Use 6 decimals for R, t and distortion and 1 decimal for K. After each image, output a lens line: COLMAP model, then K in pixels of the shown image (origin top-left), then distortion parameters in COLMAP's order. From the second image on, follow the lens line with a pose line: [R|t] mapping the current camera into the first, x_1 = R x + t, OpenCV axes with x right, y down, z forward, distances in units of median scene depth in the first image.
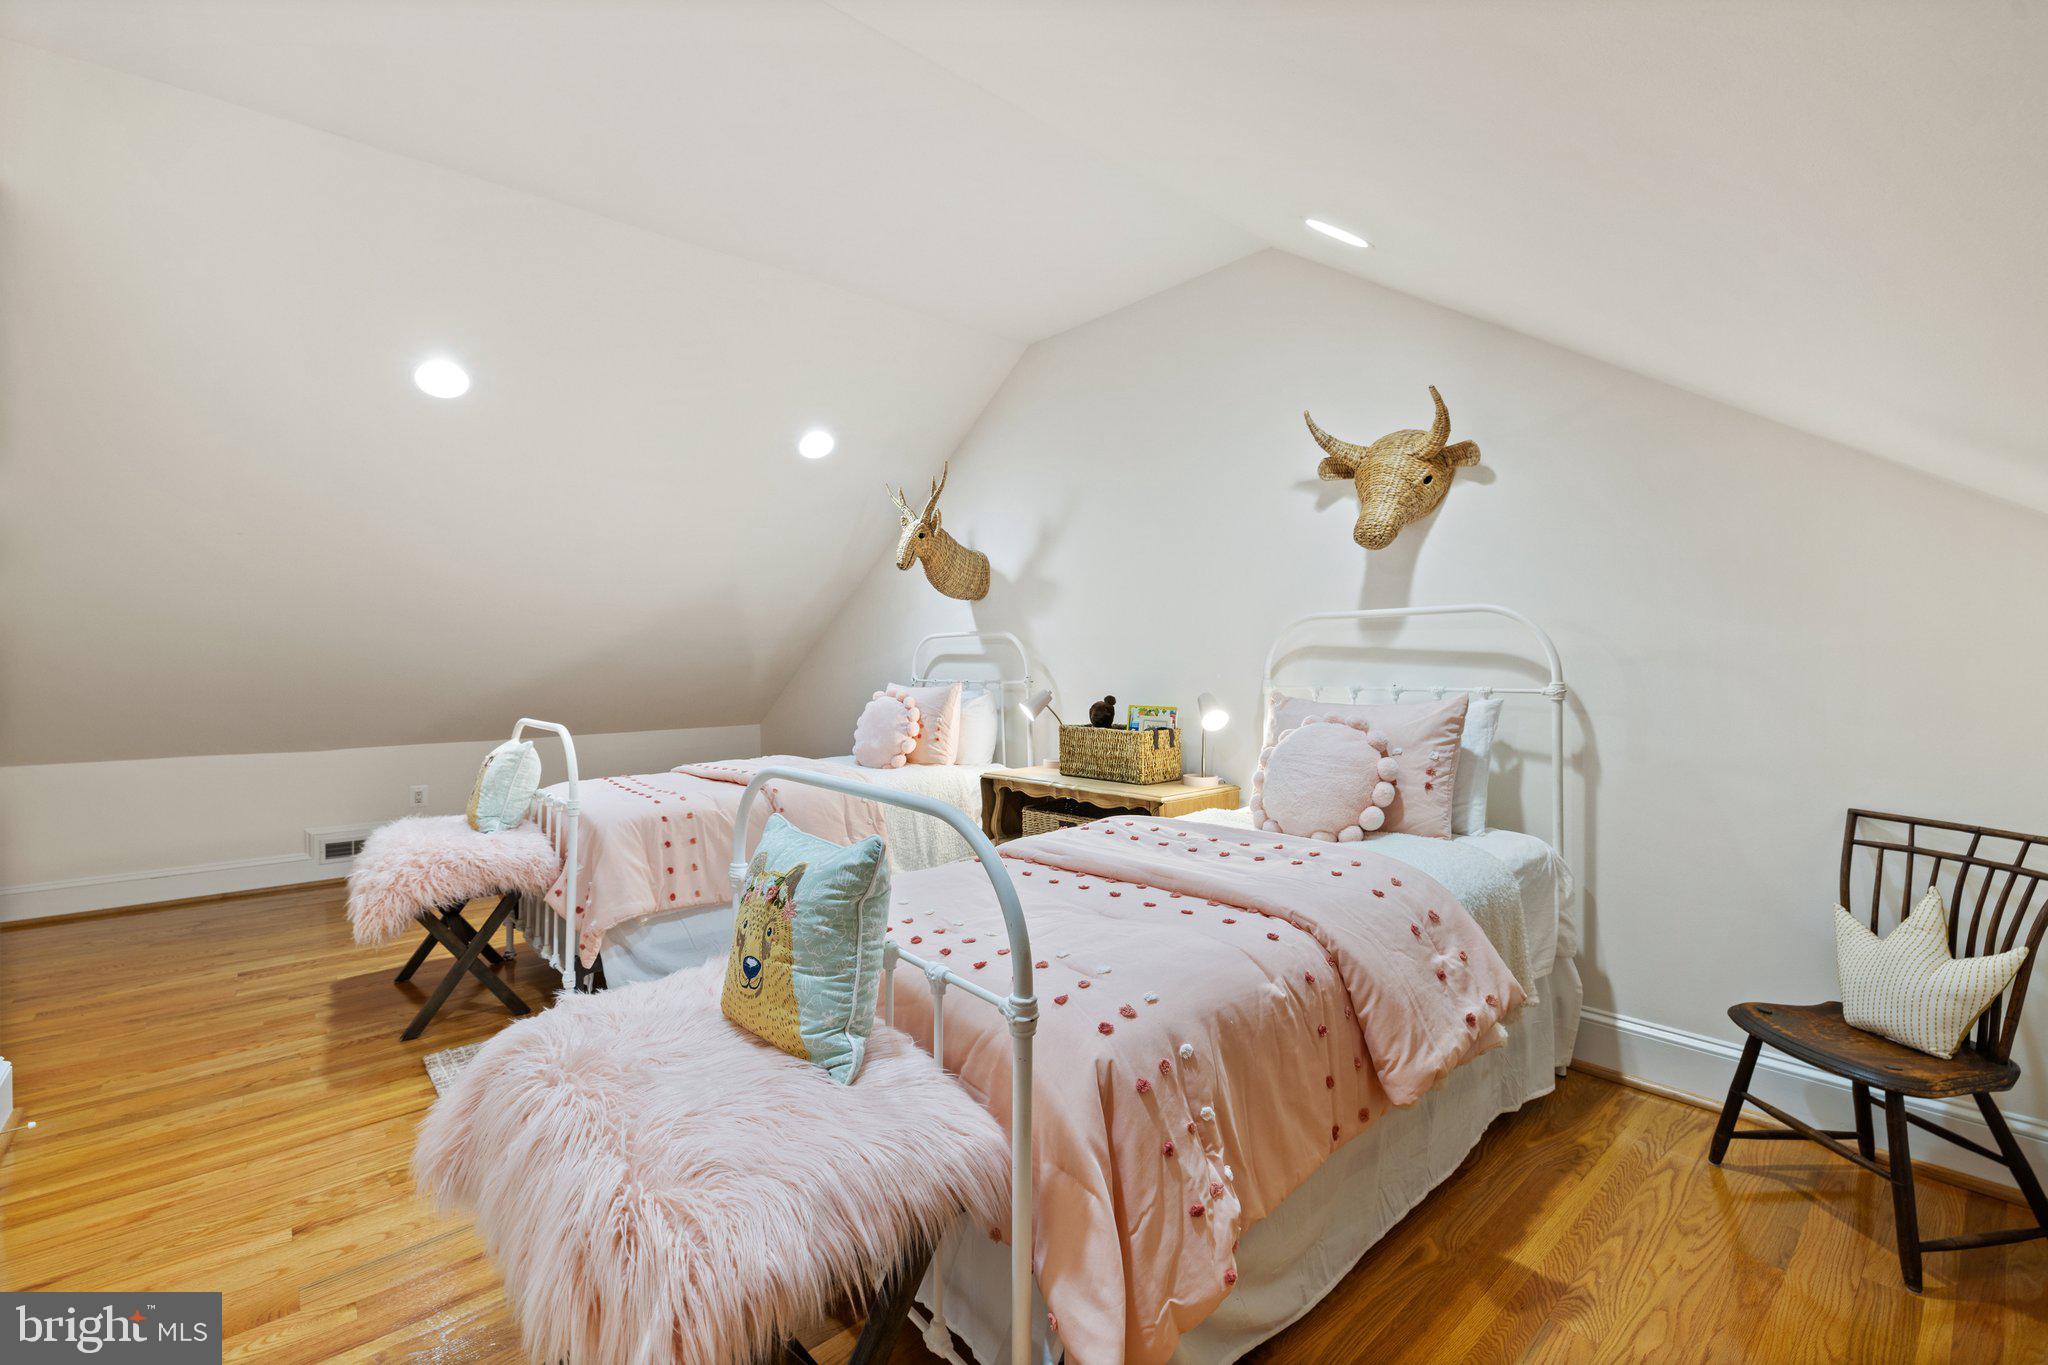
lens RADIAL K [[880.0, 0, 1001.1], [0, 880.0, 667.5], [0, 0, 1]] dist [0.000827, 0.000081]
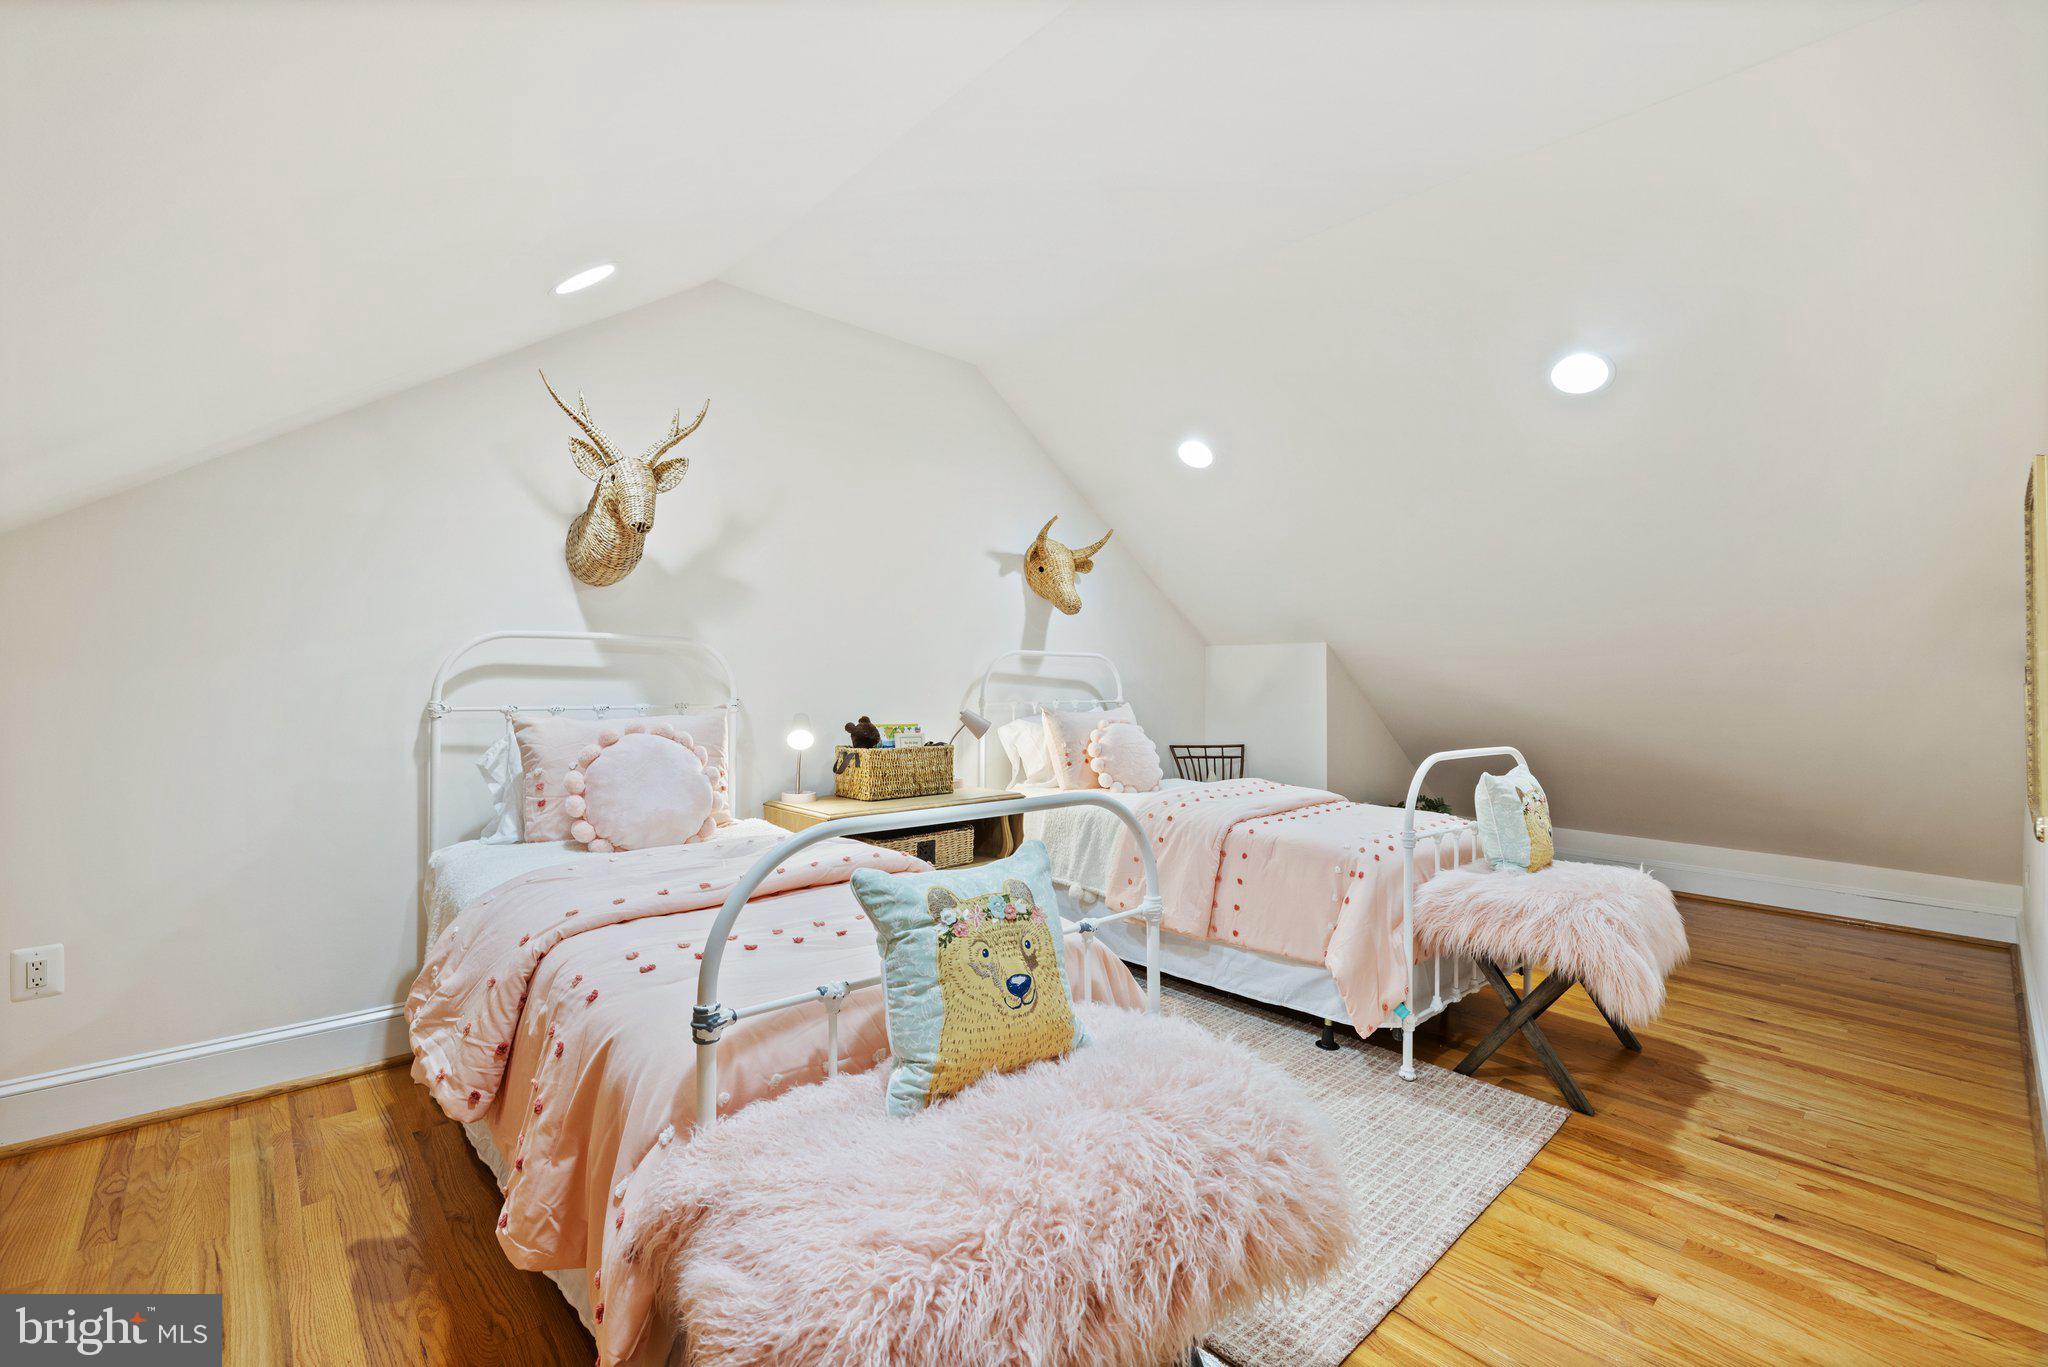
lens RADIAL K [[876.3, 0, 1007.1], [0, 876.3, 681.2], [0, 0, 1]] dist [-0.004077, -0.000221]
pose [[-0.026626, 0.008446, 0.999610, -1.070118], [-0.004437, 0.999953, -0.008567, 0.000466], [-0.999636, -0.004664, -0.026588, 1.070238]]
